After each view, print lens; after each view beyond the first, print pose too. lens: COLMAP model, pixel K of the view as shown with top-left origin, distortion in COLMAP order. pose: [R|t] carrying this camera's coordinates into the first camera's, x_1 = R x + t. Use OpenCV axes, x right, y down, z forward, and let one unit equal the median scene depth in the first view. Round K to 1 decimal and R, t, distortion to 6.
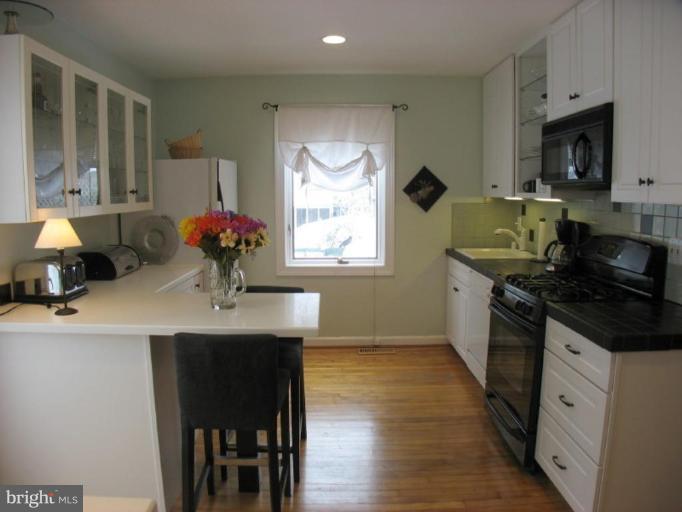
lens RADIAL K [[515.3, 0, 341.4], [0, 515.3, 260.1], [0, 0, 1]] dist [-0.197954, 0.082906]
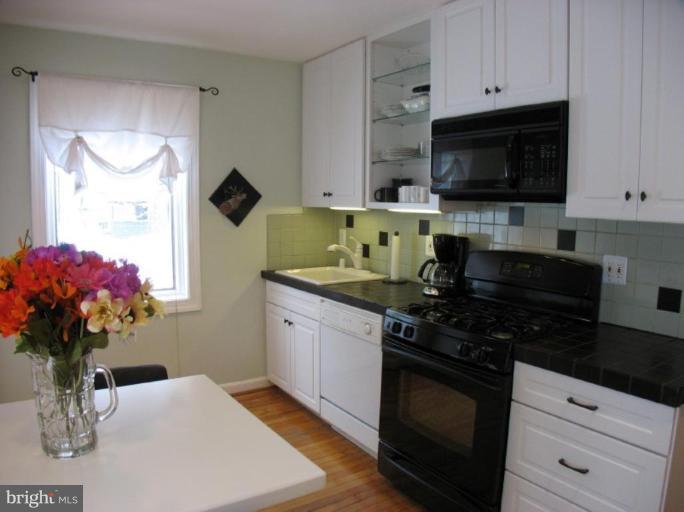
lens RADIAL K [[516.8, 0, 342.6], [0, 516.8, 261.9], [0, 0, 1]] dist [-0.197954, 0.082906]
pose [[0.840341, -0.051746, 0.539583, -0.136165], [0.056786, 0.998360, 0.007306, -0.038244], [-0.539076, 0.024501, 0.841901, 0.263002]]
